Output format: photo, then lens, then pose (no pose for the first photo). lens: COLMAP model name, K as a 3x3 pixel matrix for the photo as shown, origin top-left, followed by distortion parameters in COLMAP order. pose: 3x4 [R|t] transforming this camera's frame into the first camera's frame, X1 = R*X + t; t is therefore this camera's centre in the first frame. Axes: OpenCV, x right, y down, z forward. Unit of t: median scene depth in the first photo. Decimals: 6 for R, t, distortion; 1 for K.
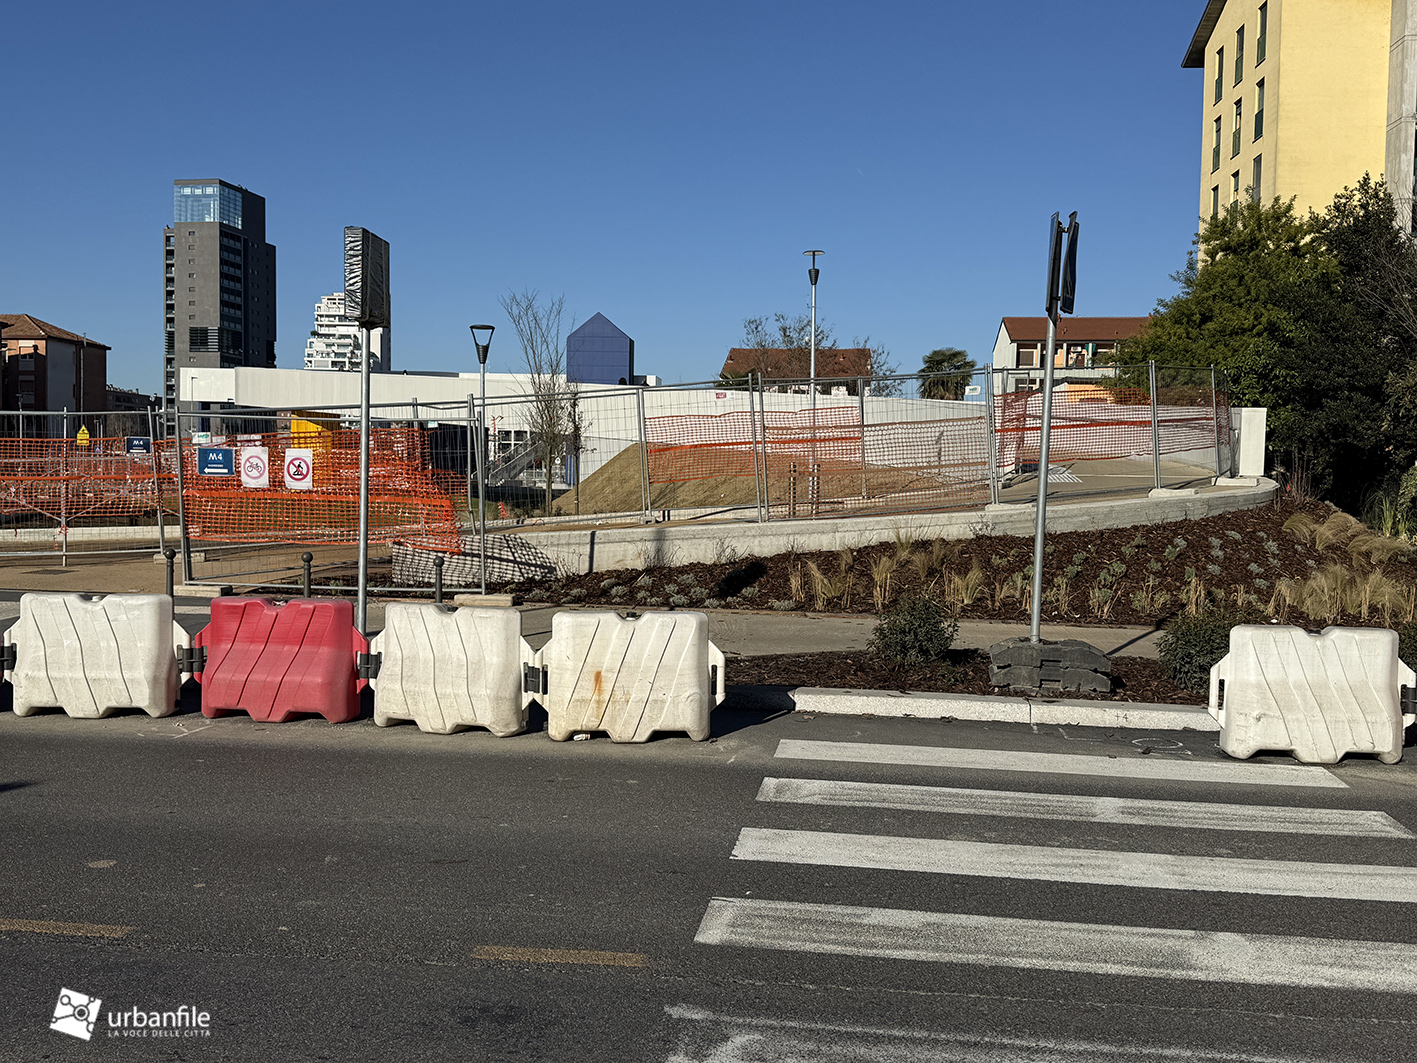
lens RADIAL K [[1395.2, 0, 708.5], [0, 1395.2, 531.5], [0, 0, 1]] dist [0.191206, -0.422866]
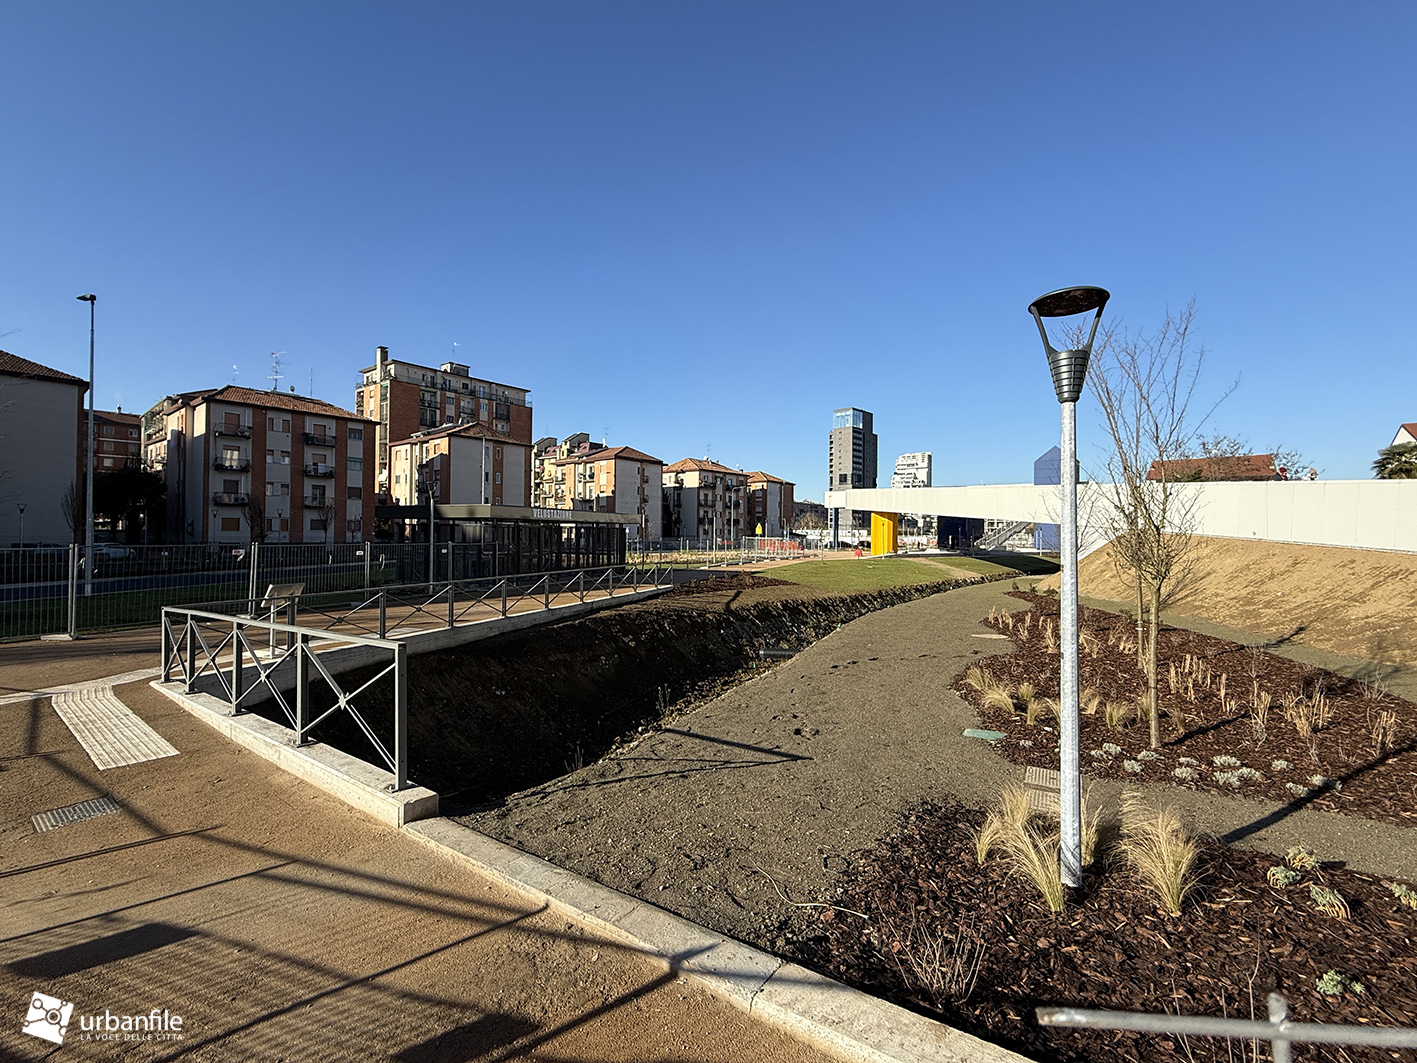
lens RADIAL K [[627.7, 0, 706.3], [0, 627.7, 529.5], [0, 0, 1]] dist [0.000242, -0.000077]
pose [[0.842773, -0.015413, -0.538048, -0.011995], [-0.012997, 0.998716, -0.048967, -0.005937], [0.538112, 0.048261, 0.841491, 0.063239]]
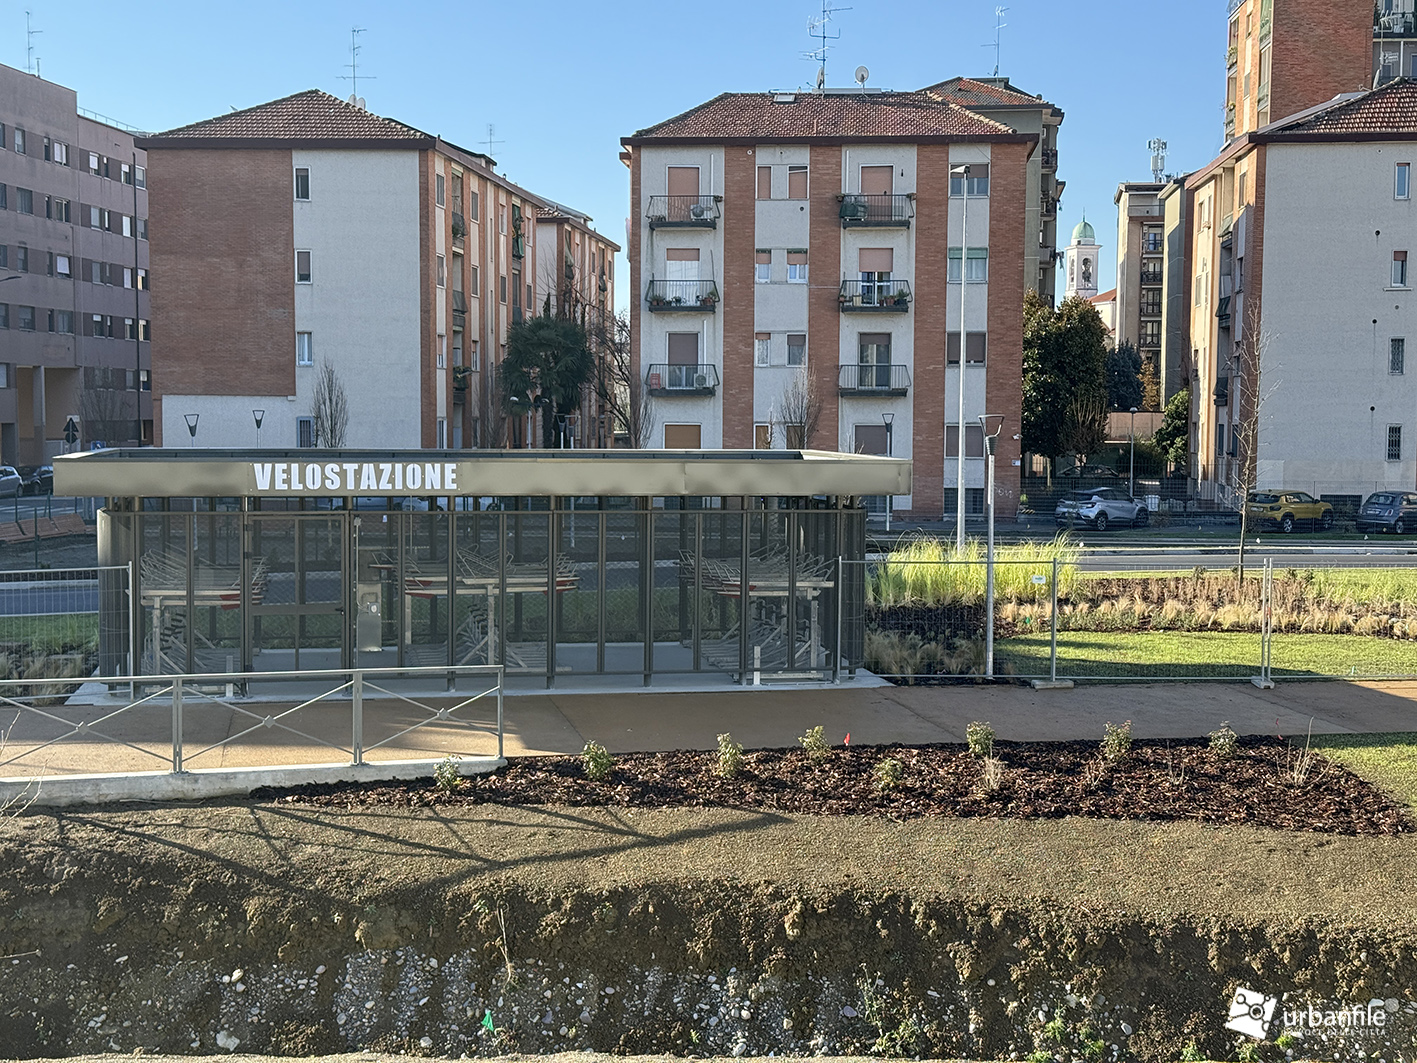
lens RADIAL K [[1972.7, 0, 708.5], [0, 1972.7, 531.5], [0, 0, 1]] dist [0.181690, -0.331234]
pose [[0.007867, 0.042936, -0.999047, 0.012236], [-0.042950, 0.998170, 0.042560, -0.014269], [0.999046, 0.042574, 0.009697, 0.146973]]
